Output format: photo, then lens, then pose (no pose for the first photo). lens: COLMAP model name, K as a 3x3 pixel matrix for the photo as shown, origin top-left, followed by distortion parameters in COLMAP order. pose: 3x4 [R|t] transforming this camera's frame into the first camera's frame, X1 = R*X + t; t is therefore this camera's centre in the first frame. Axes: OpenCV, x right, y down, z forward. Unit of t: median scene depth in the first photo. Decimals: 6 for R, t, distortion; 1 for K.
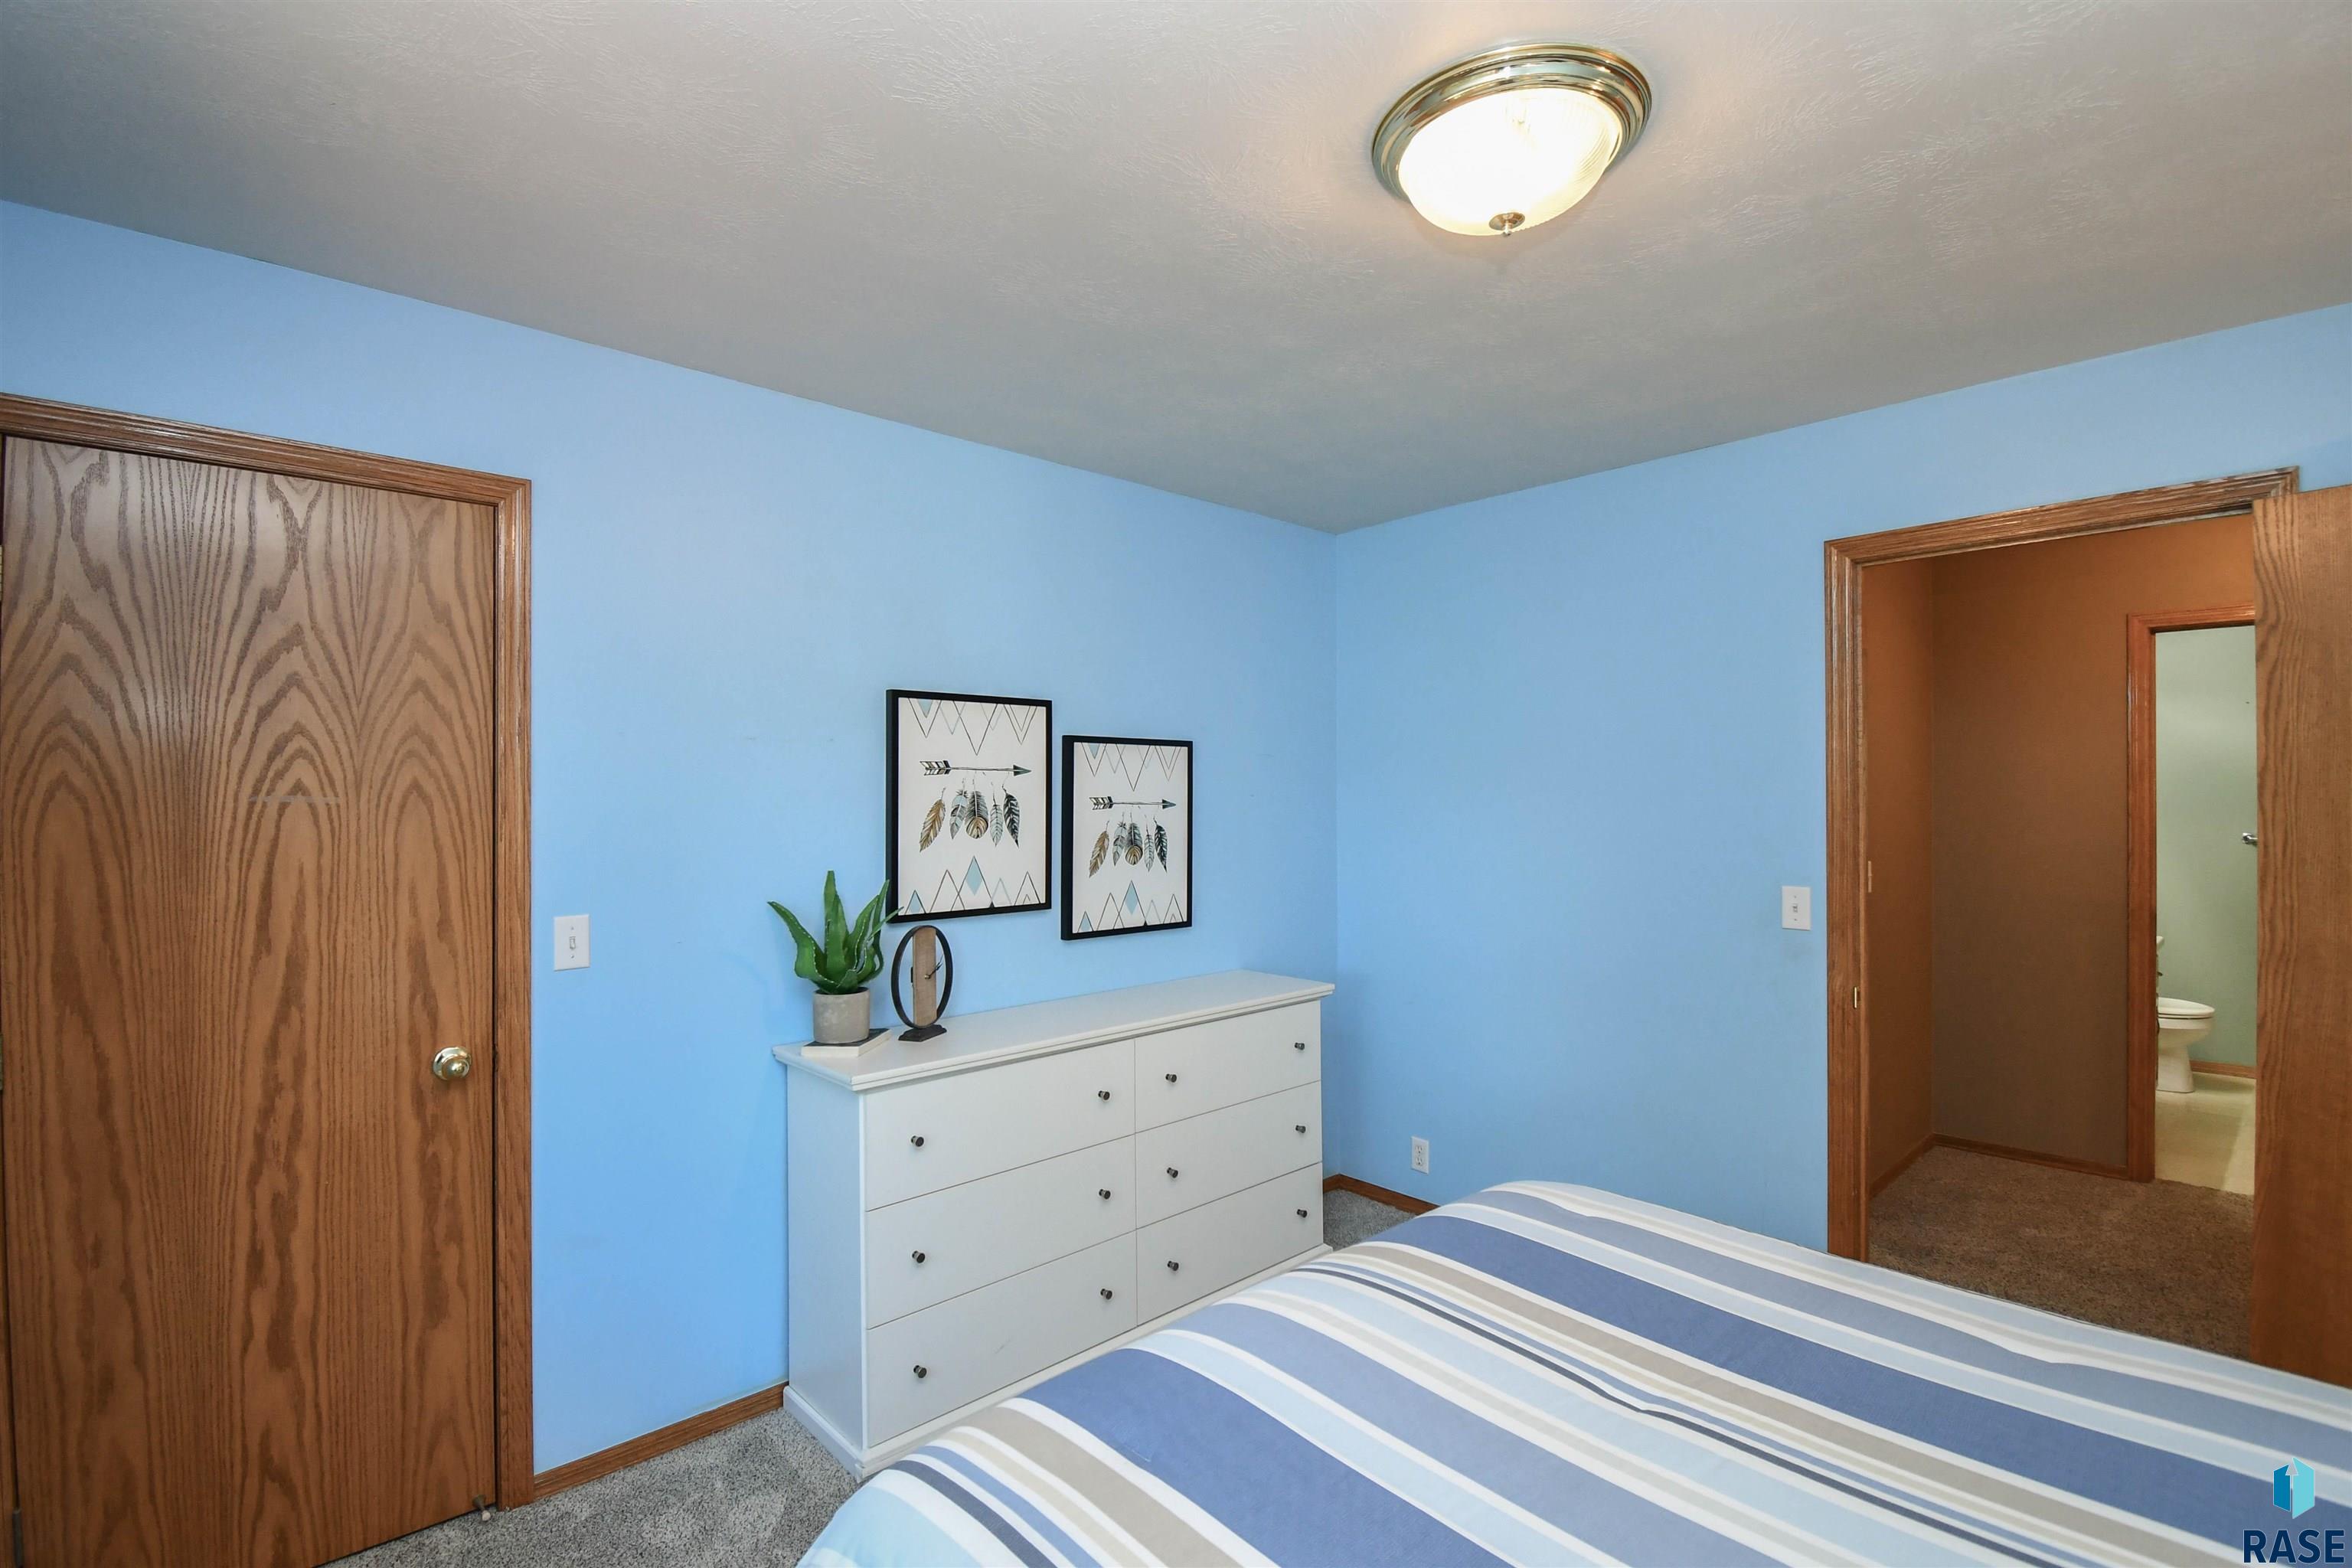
lens RADIAL K [[1076.8, 0, 1168.7], [0, 1076.8, 789.6], [0, 0, 1]] dist [-0.000129, -0.013244]
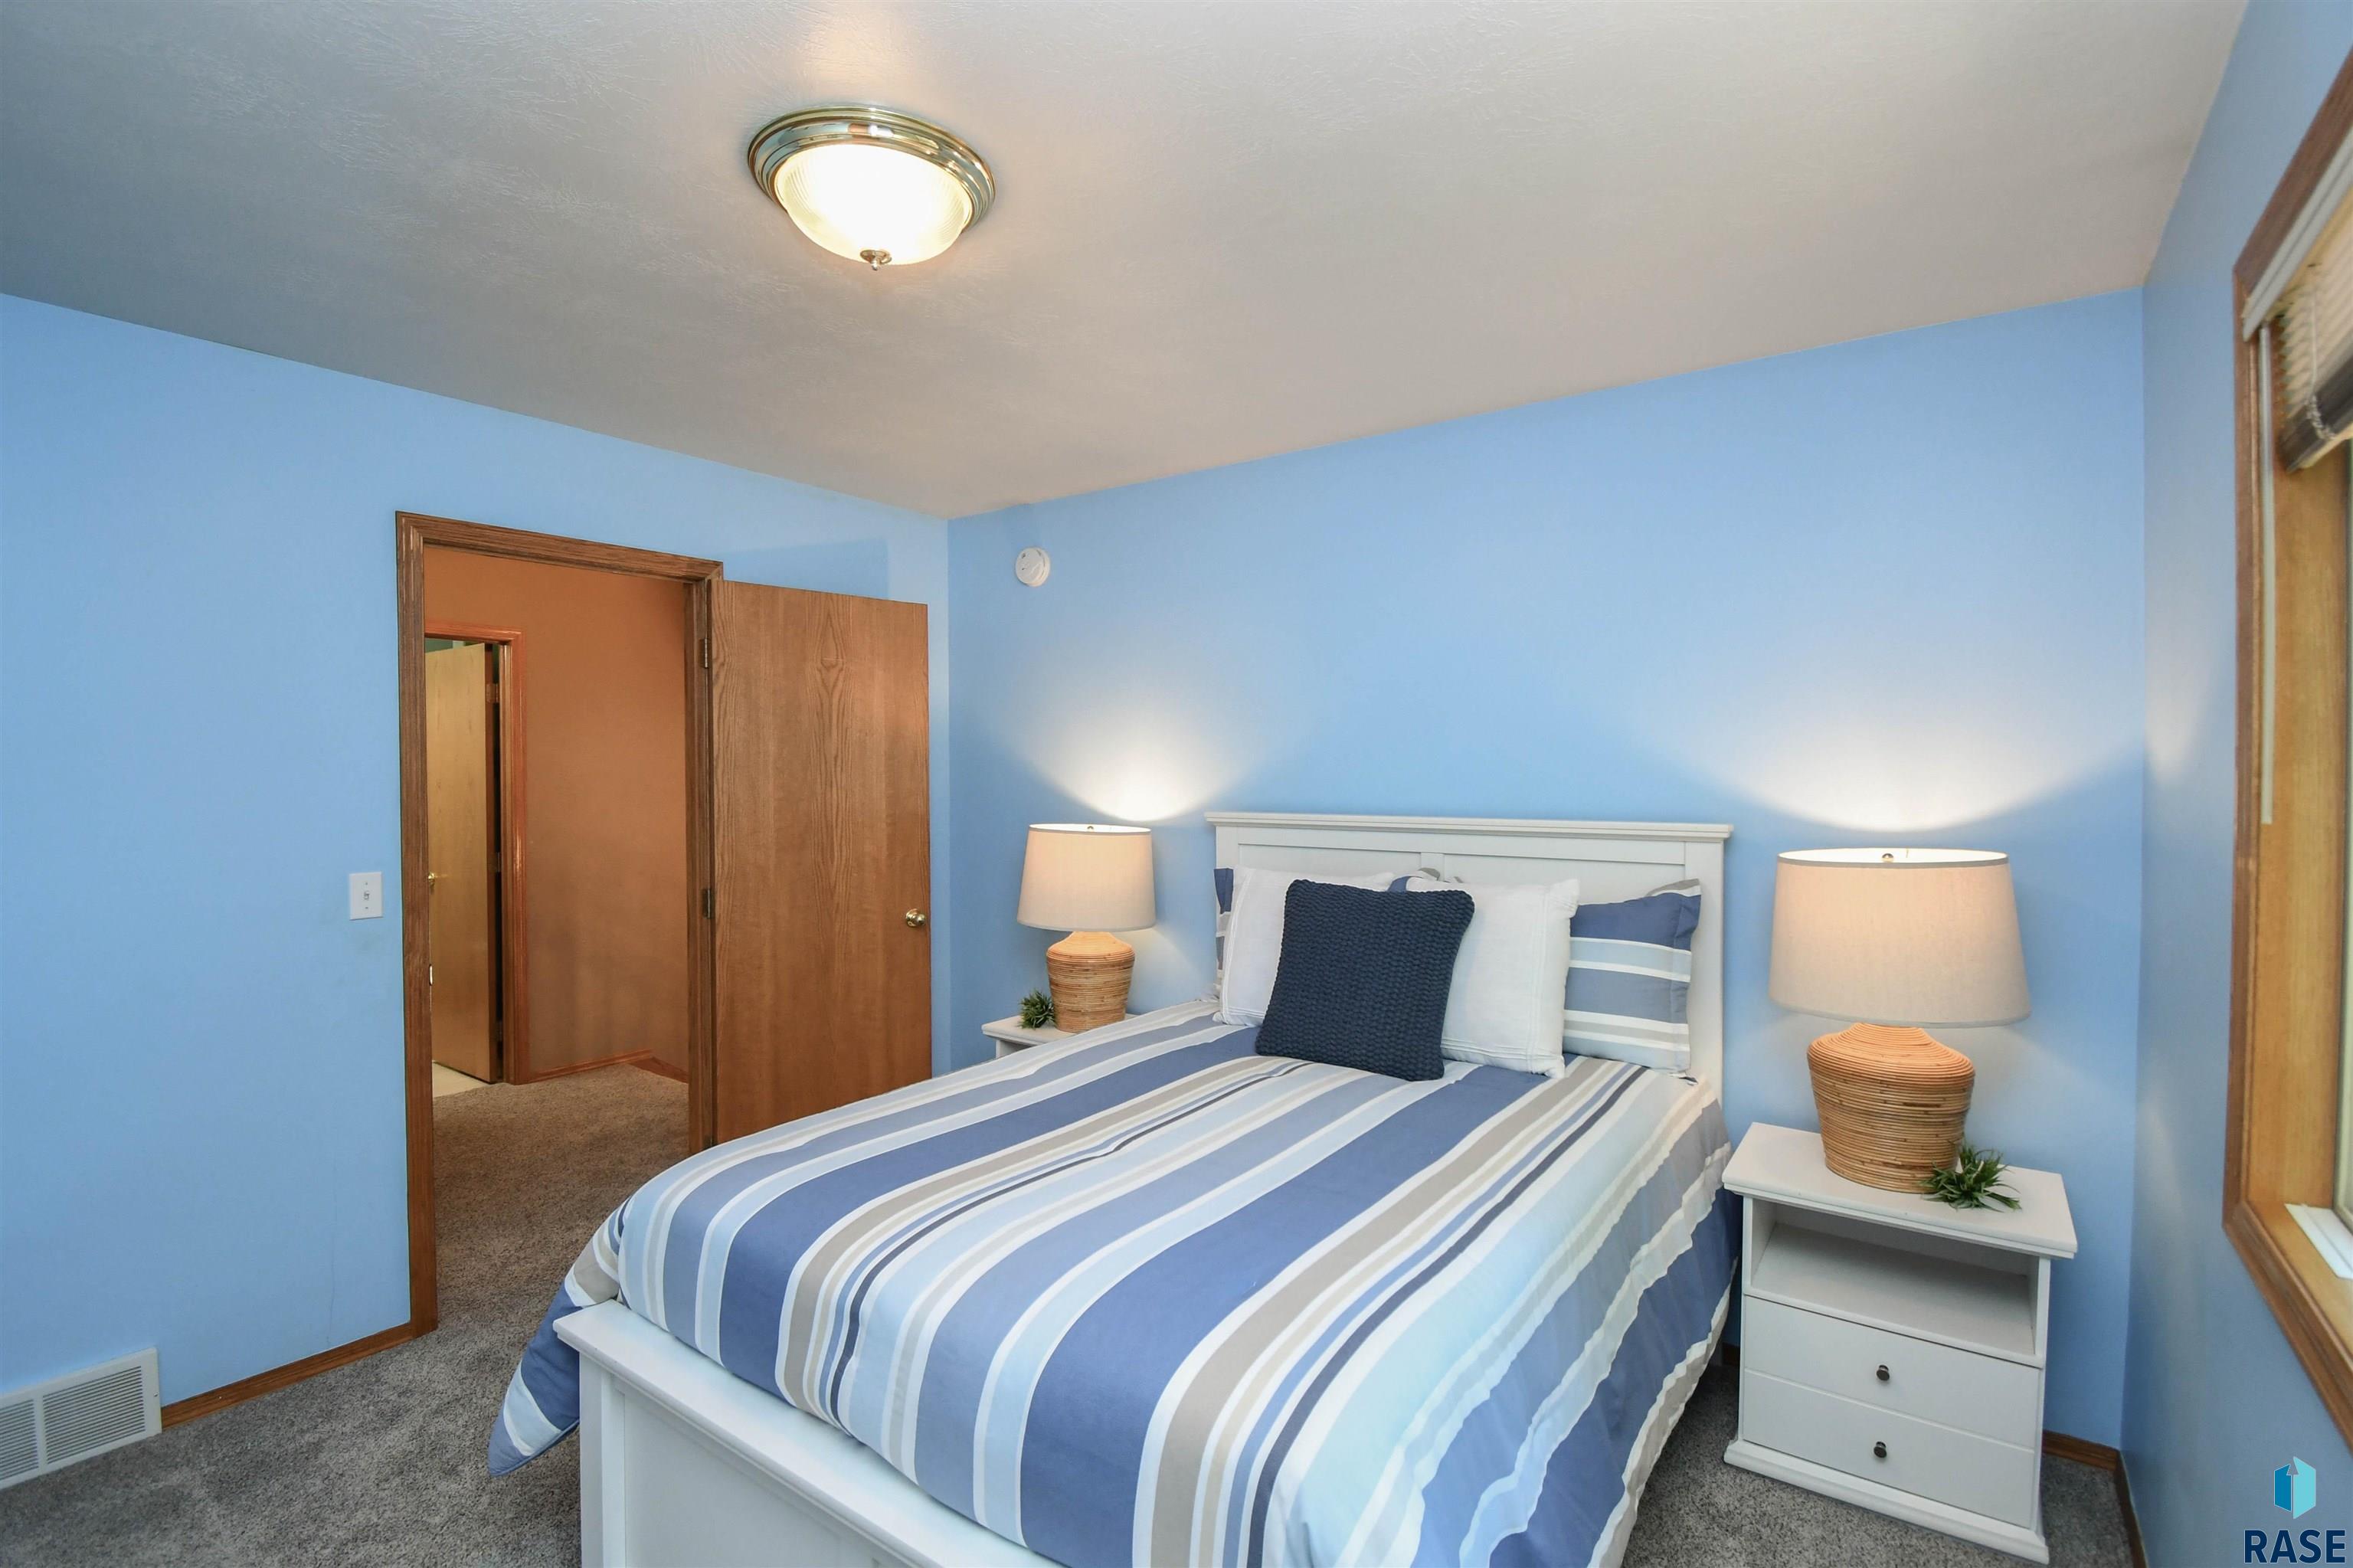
lens RADIAL K [[1077.3, 0, 1169.0], [0, 1077.3, 781.2], [0, 0, 1]] dist [-0.000129, -0.013244]
pose [[-0.208041, -0.008052, 0.978087, -0.641776], [-0.001491, 0.999968, 0.007915, 0.003735], [-0.978119, 0.000188, -0.208046, 0.693541]]
